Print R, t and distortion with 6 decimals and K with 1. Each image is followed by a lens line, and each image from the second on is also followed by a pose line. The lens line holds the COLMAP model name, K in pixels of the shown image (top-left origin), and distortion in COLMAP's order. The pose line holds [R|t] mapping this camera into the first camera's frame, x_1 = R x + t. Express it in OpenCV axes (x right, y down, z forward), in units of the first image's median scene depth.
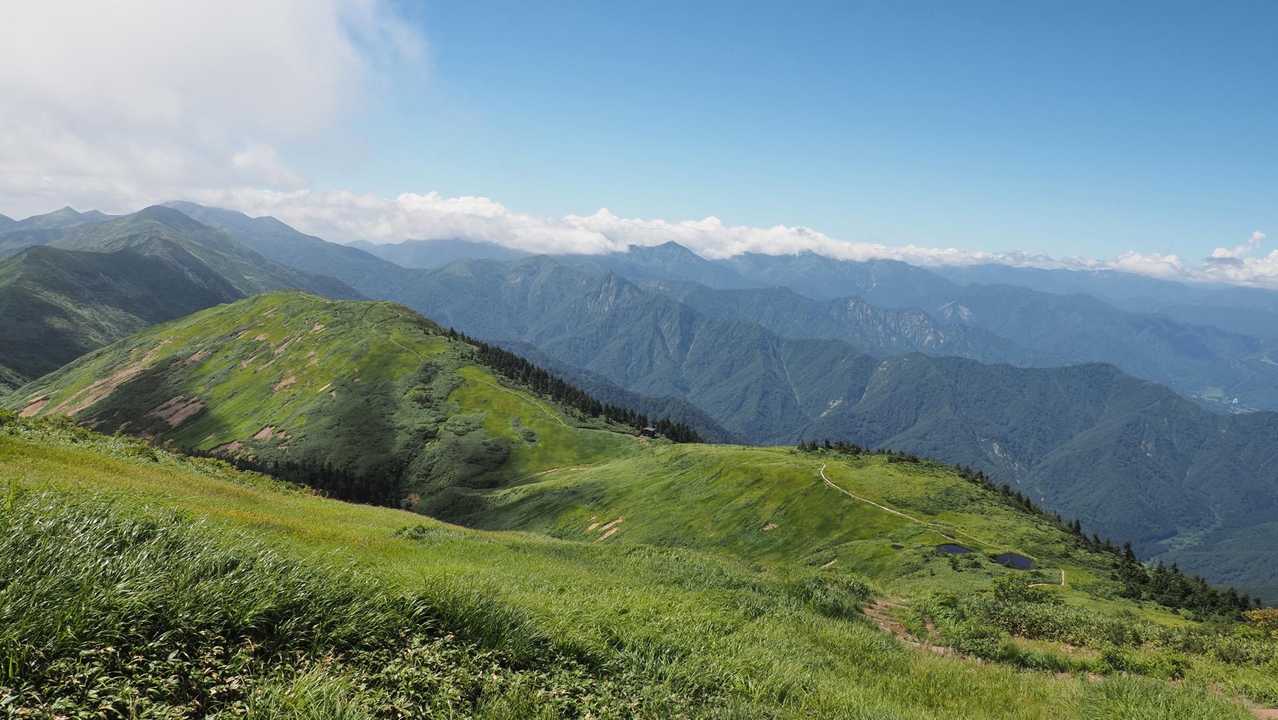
lens RADIAL K [[915.5, 0, 643.9], [0, 915.5, 357.2], [0, 0, 1]] dist [-0.012944, -0.003701]
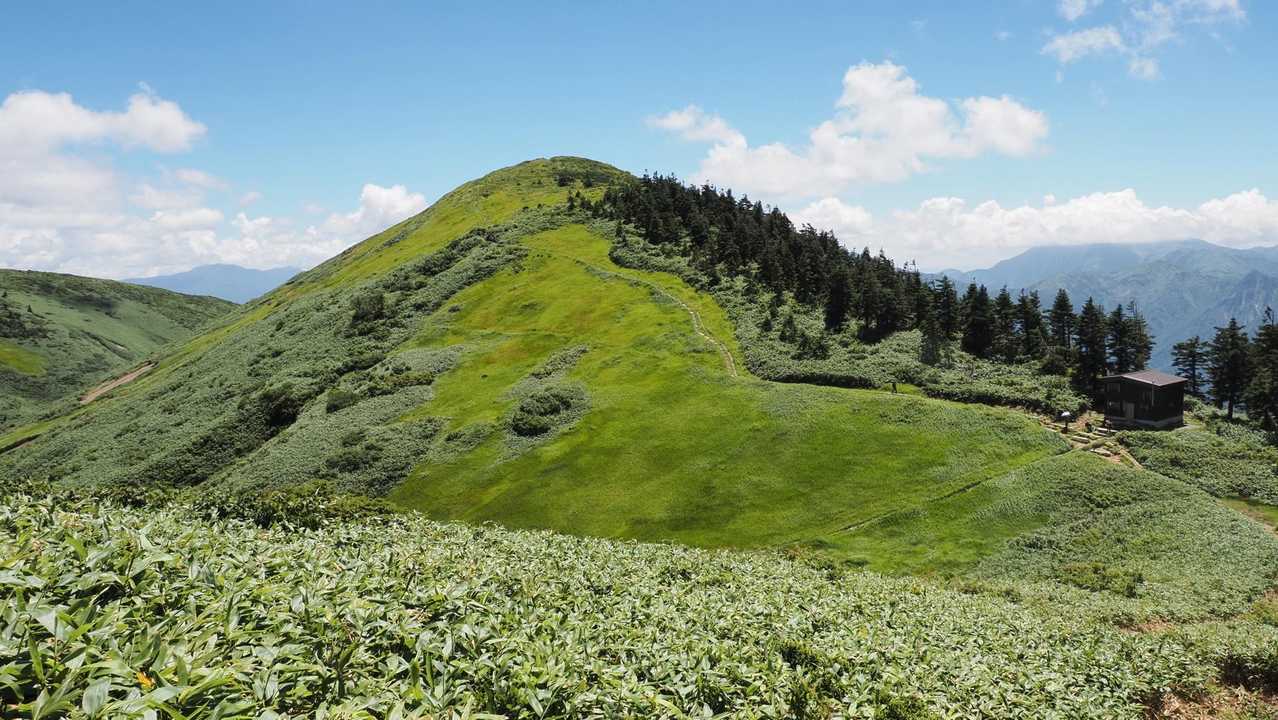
lens RADIAL K [[888.4, 0, 674.5], [0, 888.4, 357.8], [0, 0, 1]] dist [0.184073, -0.307997]
pose [[0.816142, -0.043647, -0.576201, 0.031494], [0.019046, 0.998633, -0.048669, 0.081982], [0.577538, 0.028746, 0.815857, 0.818314]]
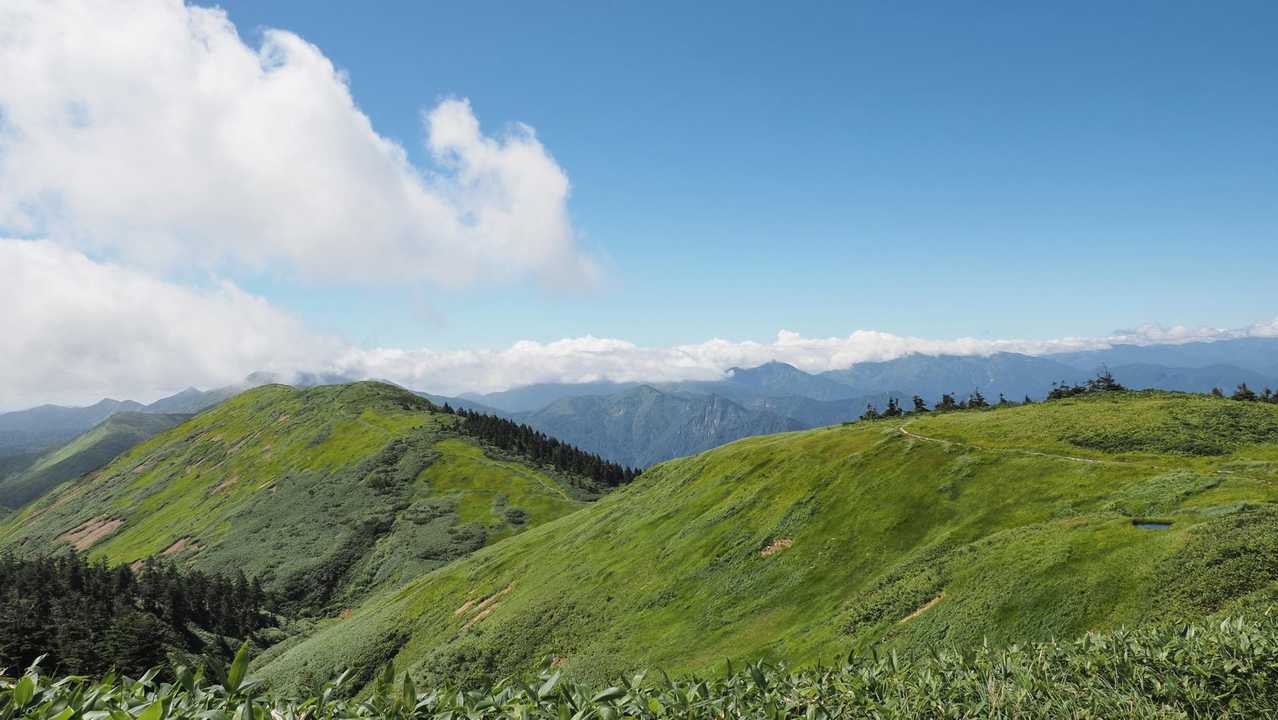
lens RADIAL K [[906.9, 0, 639.0], [0, 906.9, 360.0], [0, 0, 1]] dist [-0.007995, -0.001367]
pose [[0.986050, -0.114847, -0.120482, 0.067057], [0.096446, 0.984154, -0.148793, 0.078077], [0.135661, 0.135097, 0.981501, 0.293411]]
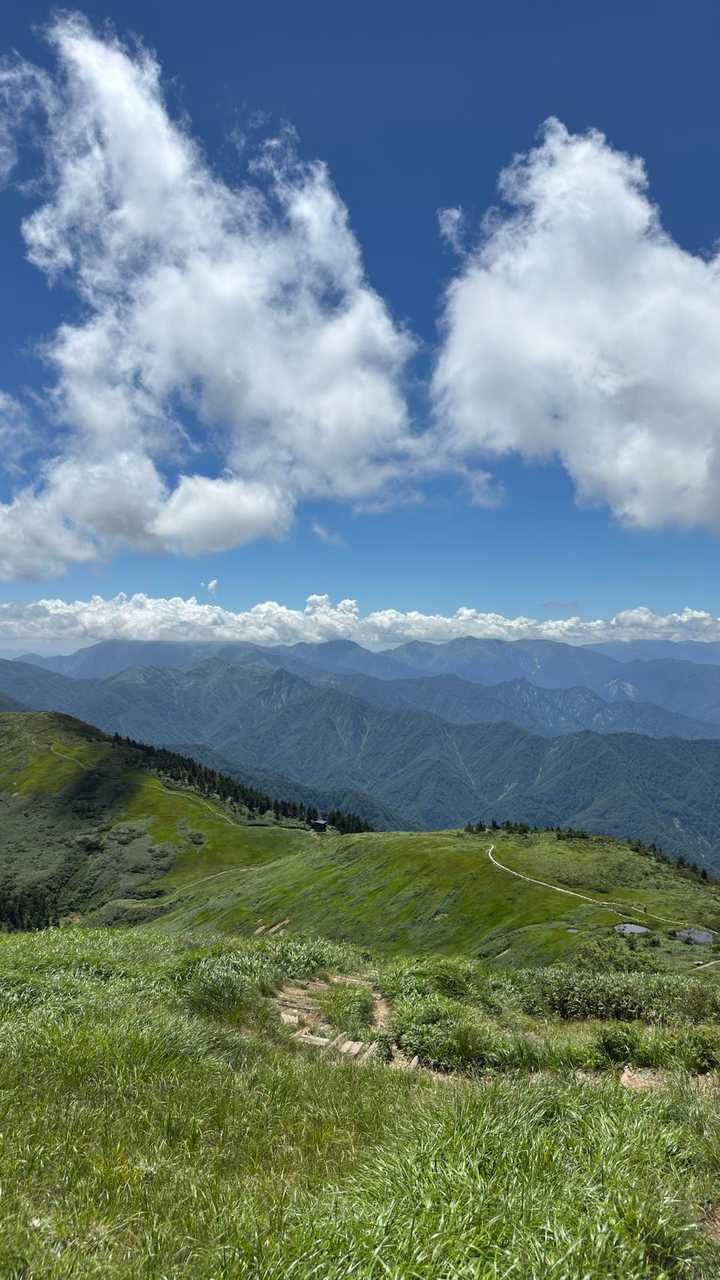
lens RADIAL K [[889.8, 0, 355.3], [0, 889.8, 632.4], [0, 0, 1]] dist [0.184073, -0.307997]
pose [[0.997214, -0.058133, 0.046738, 0.010571], [0.063772, 0.989467, -0.129958, 0.003982], [-0.038691, 0.132576, 0.990417, 0.011274]]
